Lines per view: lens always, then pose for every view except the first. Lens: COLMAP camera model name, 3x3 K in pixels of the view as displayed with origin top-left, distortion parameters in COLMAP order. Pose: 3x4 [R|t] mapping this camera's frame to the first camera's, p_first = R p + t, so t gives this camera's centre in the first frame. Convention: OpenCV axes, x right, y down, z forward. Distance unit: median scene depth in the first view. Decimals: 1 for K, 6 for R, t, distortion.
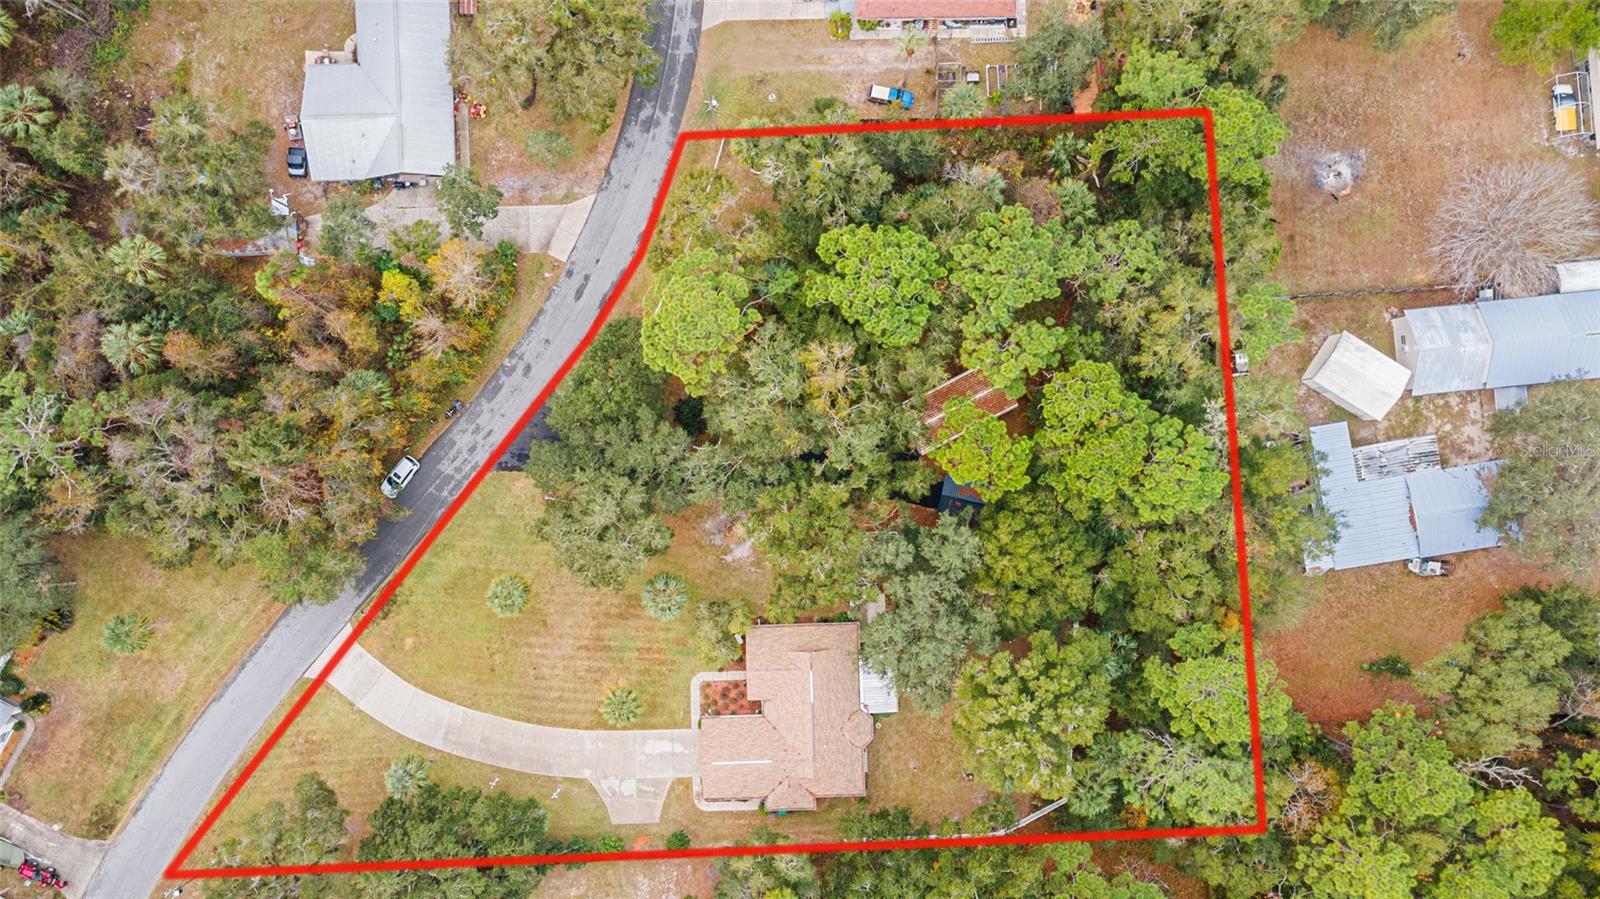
lens RADIAL K [[1165.5, 0, 796.5], [0, 1165.5, 448.3], [0, 0, 1]] dist [0.021678, 0.039169]
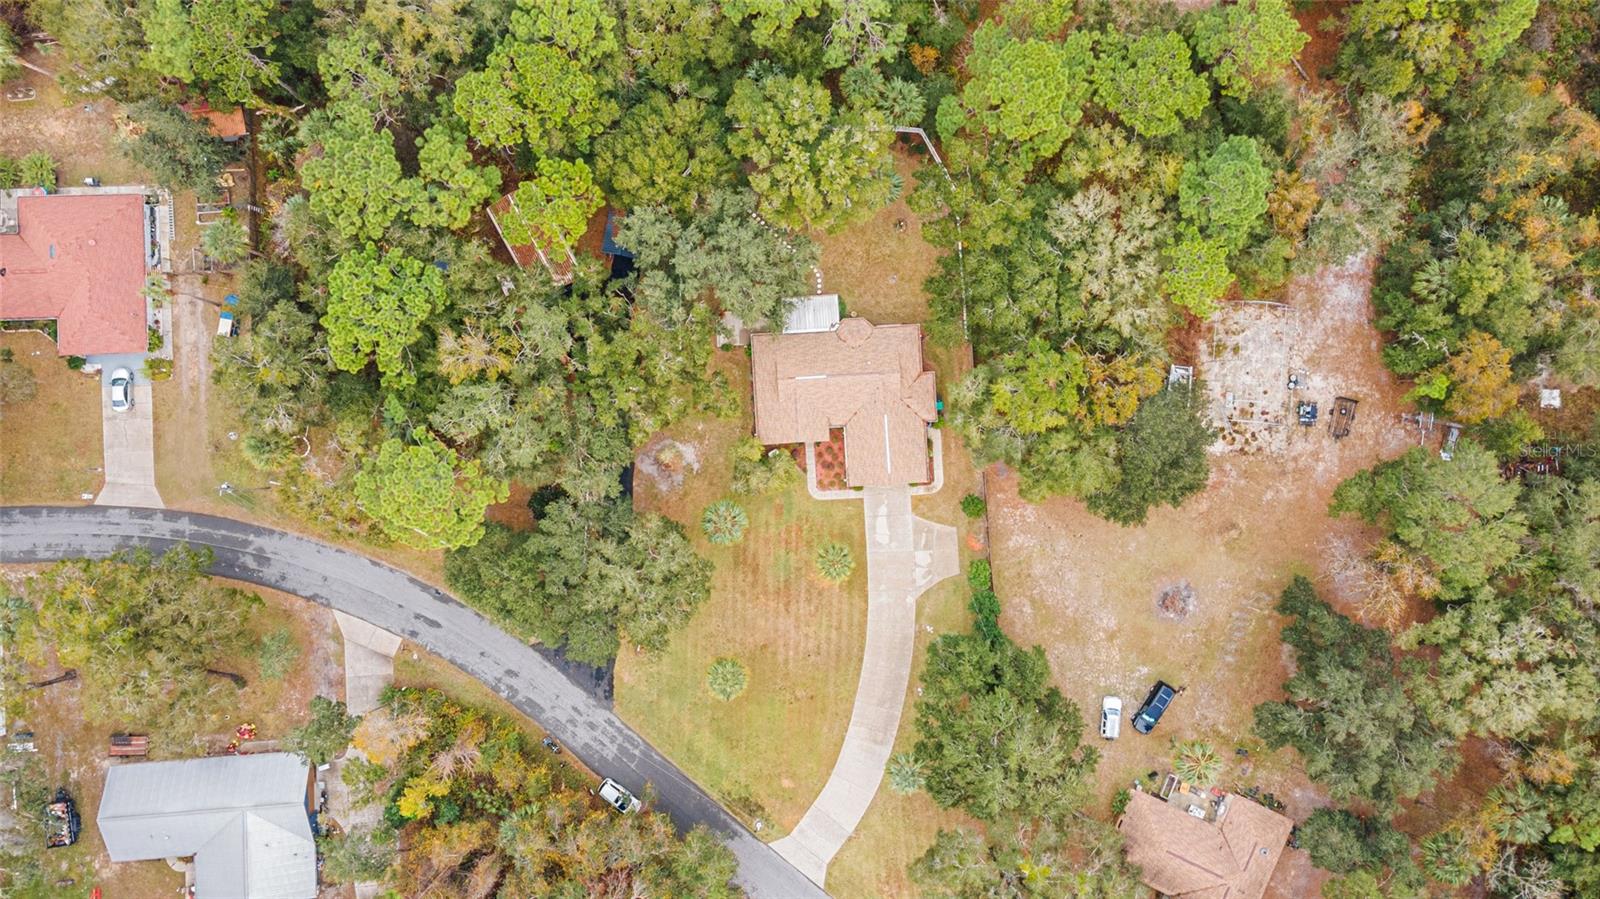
lens RADIAL K [[1165.5, 0, 803.5], [0, 1165.5, 444.7], [0, 0, 1]] dist [0.021678, 0.039169]
pose [[-0.027559, -0.998754, 0.041593, -0.093746], [0.999498, -0.026881, 0.016788, 0.191431], [-0.015649, 0.042034, 0.998994, -0.012595]]
